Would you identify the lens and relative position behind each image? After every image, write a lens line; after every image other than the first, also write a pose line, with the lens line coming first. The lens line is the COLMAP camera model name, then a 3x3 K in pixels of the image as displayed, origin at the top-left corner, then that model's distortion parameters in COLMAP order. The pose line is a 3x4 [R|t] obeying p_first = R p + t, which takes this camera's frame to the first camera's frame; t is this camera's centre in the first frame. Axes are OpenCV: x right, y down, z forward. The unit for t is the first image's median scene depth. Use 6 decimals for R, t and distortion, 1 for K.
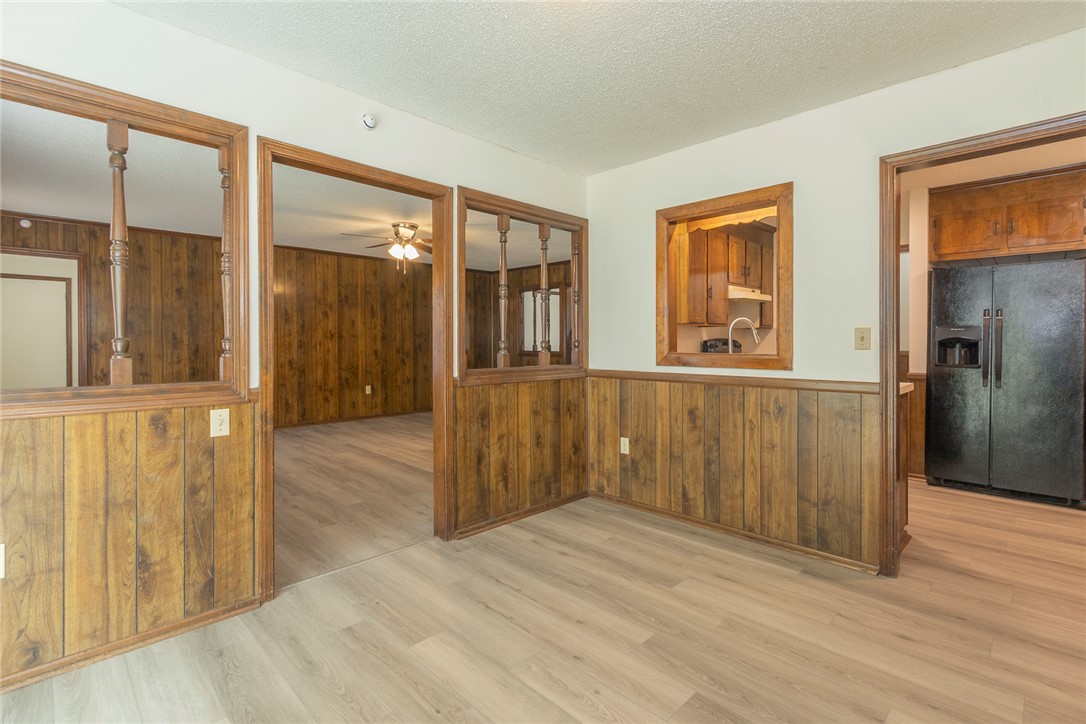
lens RADIAL K [[496.6, 0, 543.7], [0, 496.6, 352.3], [0, 0, 1]] dist [-0.000226, 0.000355]
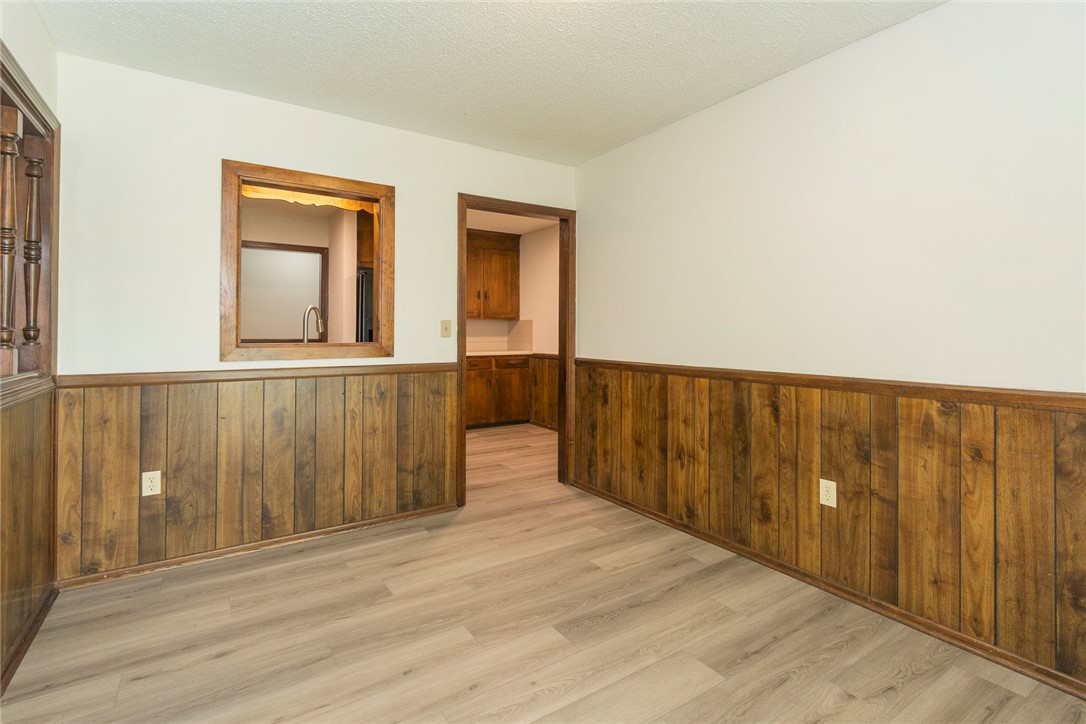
lens RADIAL K [[496.6, 0, 539.8], [0, 496.6, 329.0], [0, 0, 1]] dist [-0.000226, 0.000355]
pose [[0.224560, 0.004080, 0.974452, -0.477470], [0.015801, 0.999845, -0.007827, -0.010980], [-0.974332, 0.017155, 0.224461, 0.413839]]
